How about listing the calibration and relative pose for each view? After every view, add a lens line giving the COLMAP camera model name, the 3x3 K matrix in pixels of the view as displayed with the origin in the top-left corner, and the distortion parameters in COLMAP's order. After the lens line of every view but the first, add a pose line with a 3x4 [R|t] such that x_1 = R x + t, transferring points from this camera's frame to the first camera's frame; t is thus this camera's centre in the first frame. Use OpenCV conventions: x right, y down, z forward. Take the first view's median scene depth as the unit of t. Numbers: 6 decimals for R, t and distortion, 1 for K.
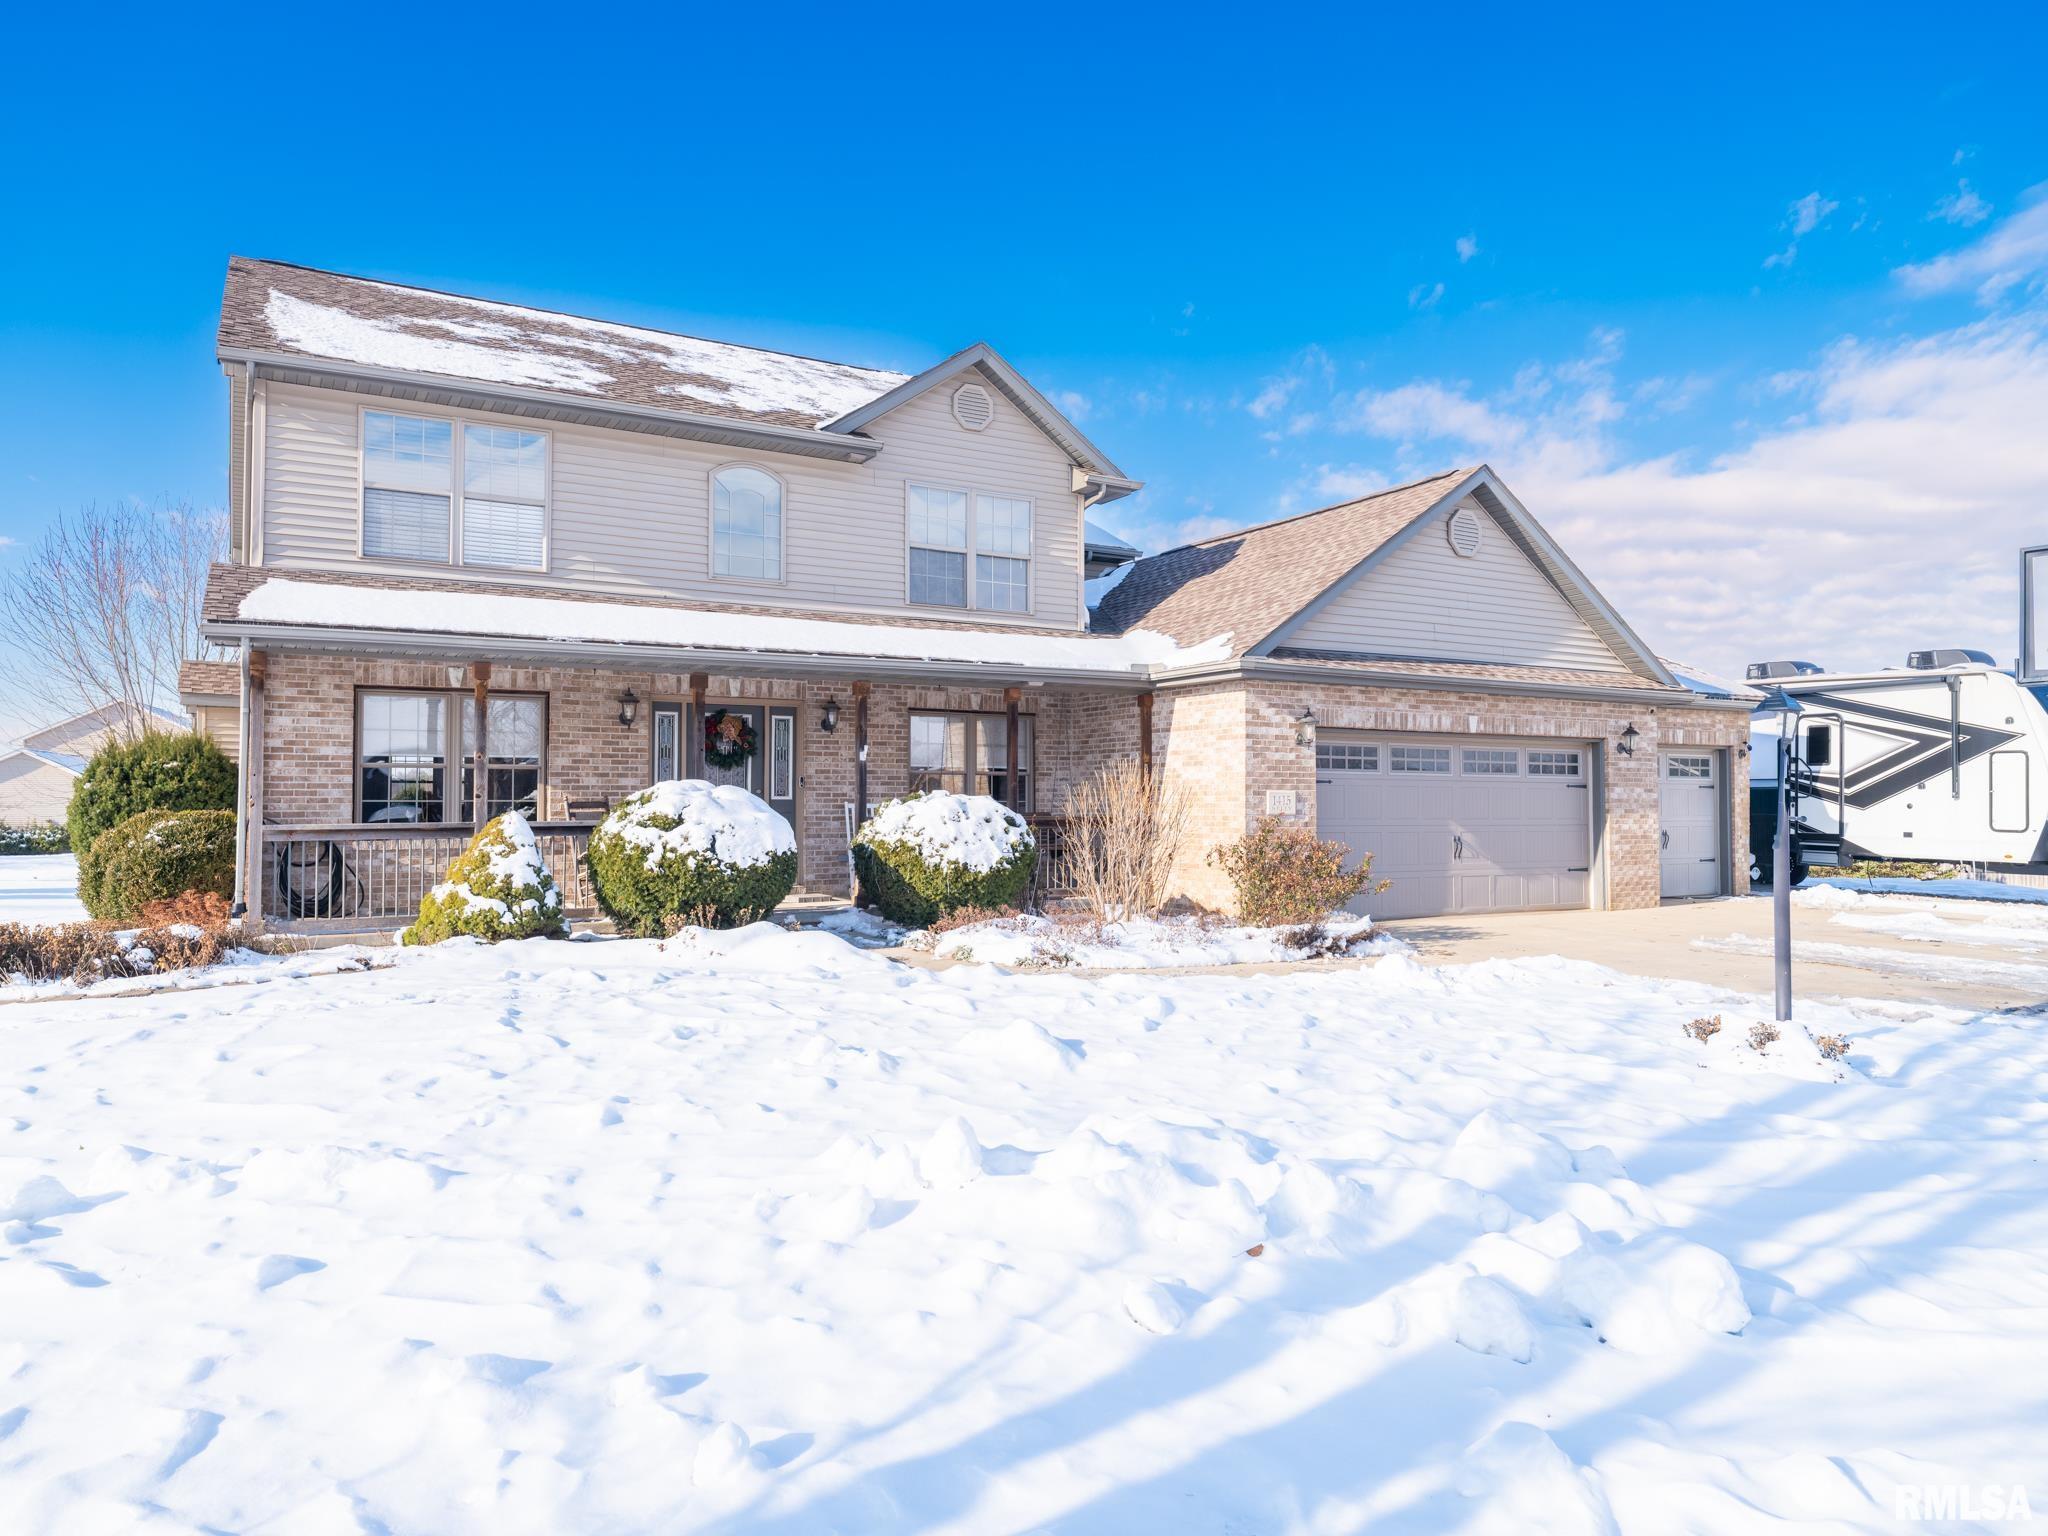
lens RADIAL K [[1334.4, 0, 1022.3], [0, 1334.4, 774.3], [0, 0, 1]] dist [-0.001030, -0.001220]
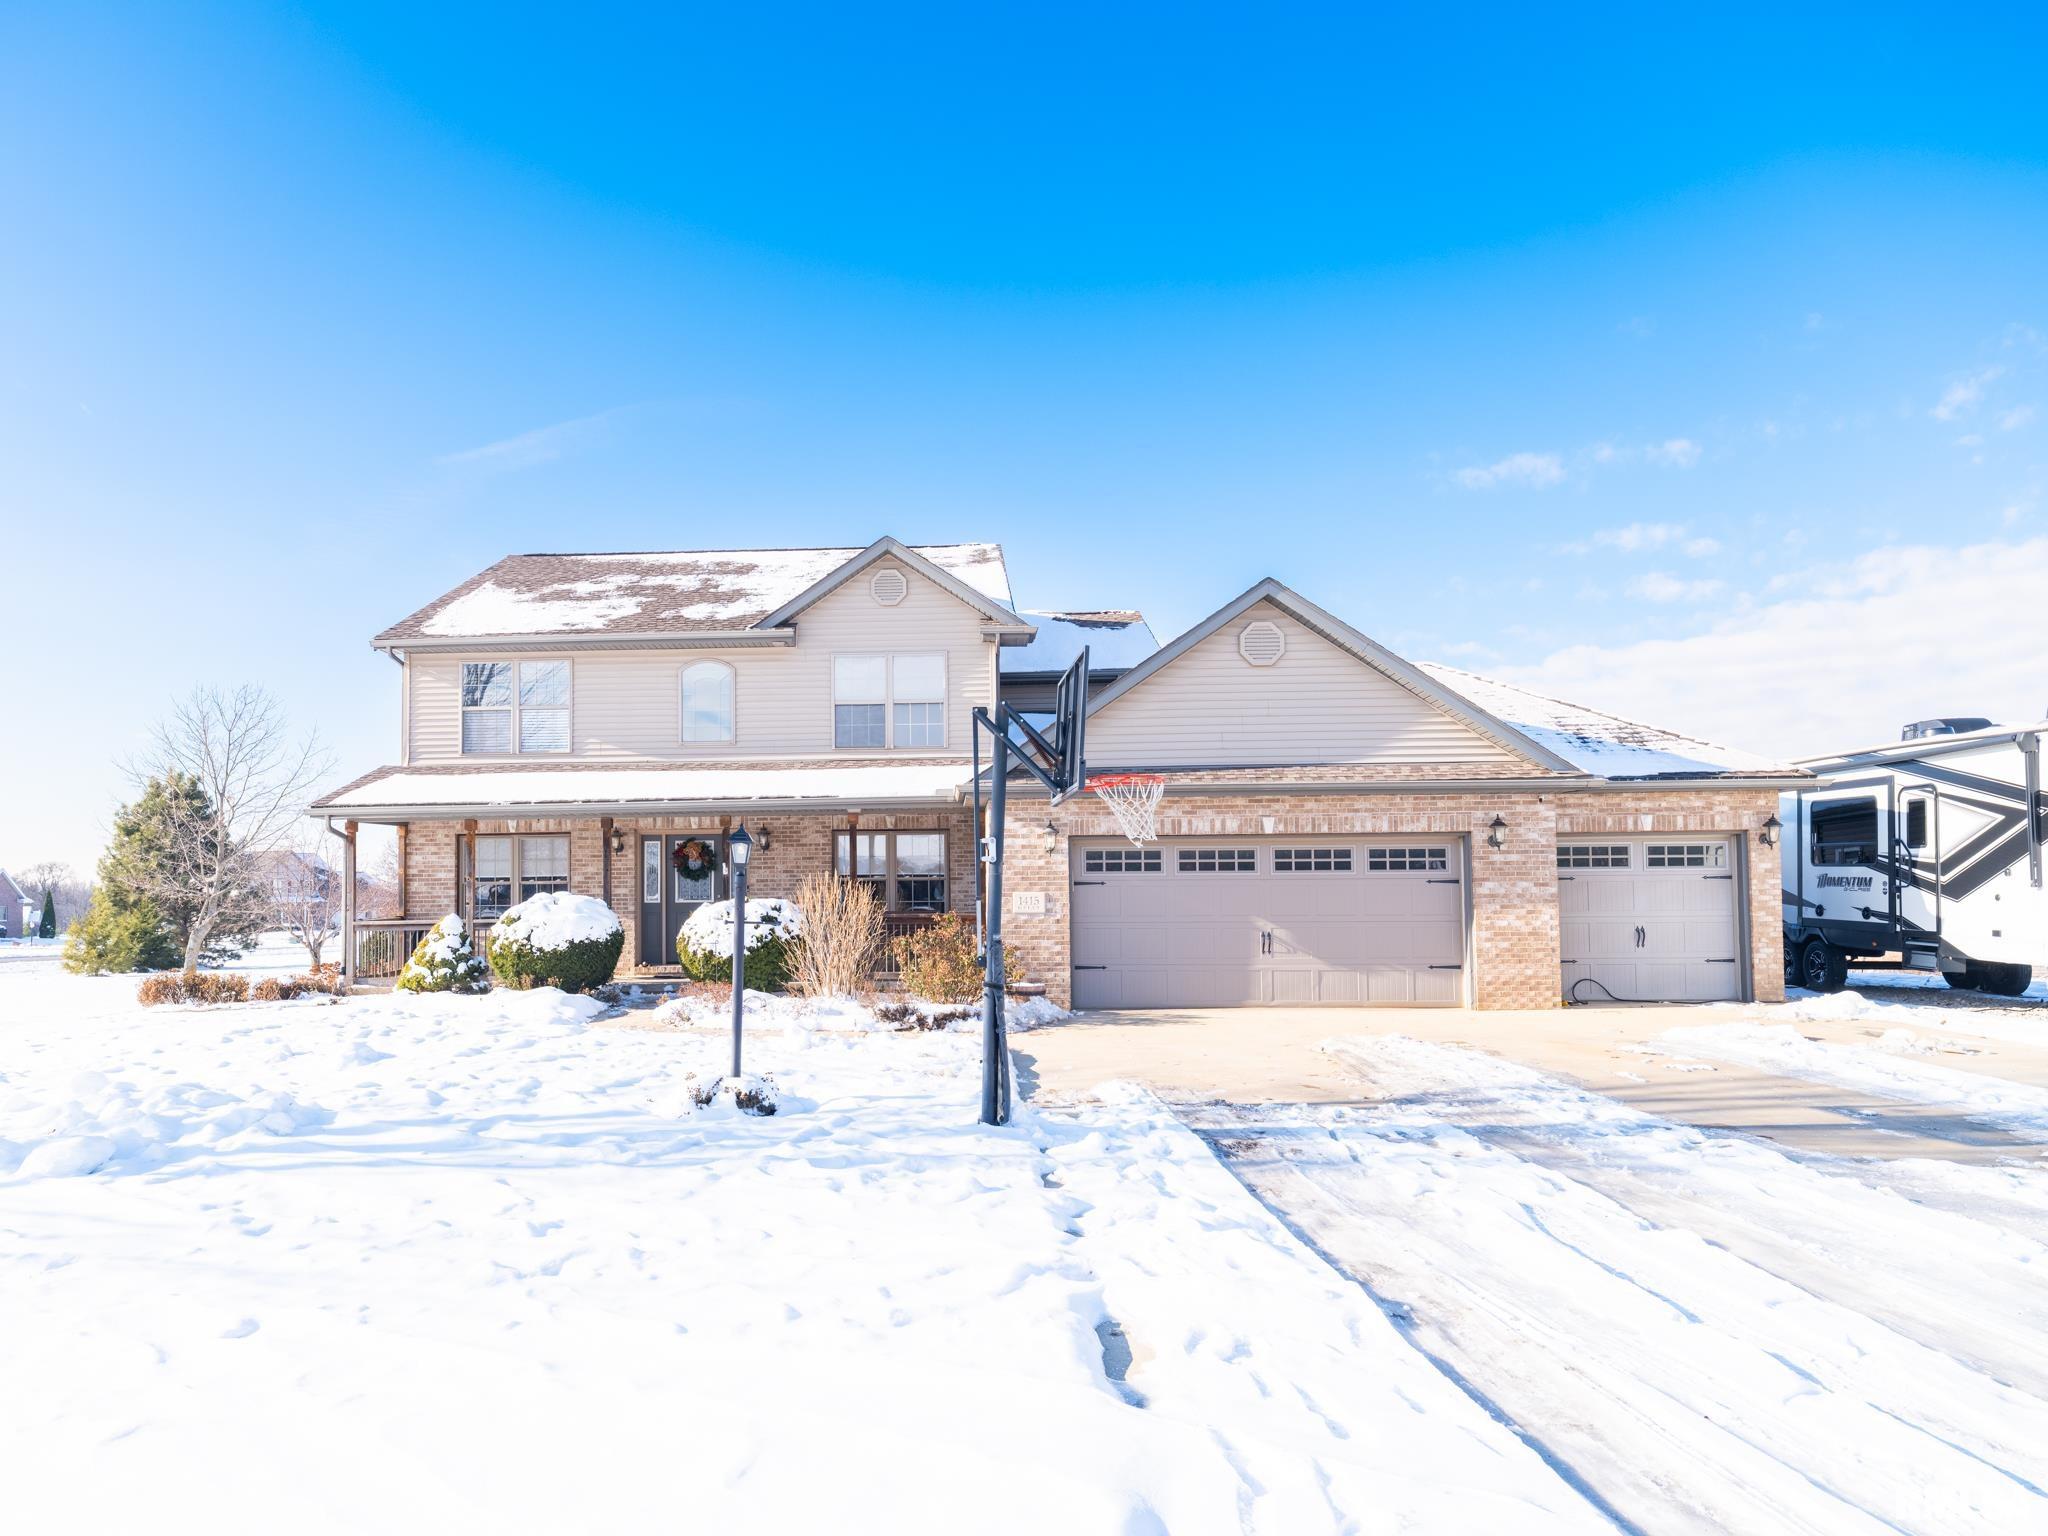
lens RADIAL K [[1308.6, 0, 1023.1], [0, 1308.6, 866.5], [0, 0, 1]] dist [-0.005824, -0.003237]
pose [[0.839518, -0.020595, -0.542941, 0.707852], [0.021933, 0.999751, -0.004008, -0.005154], [0.542889, -0.008543, 0.839761, 0.032963]]
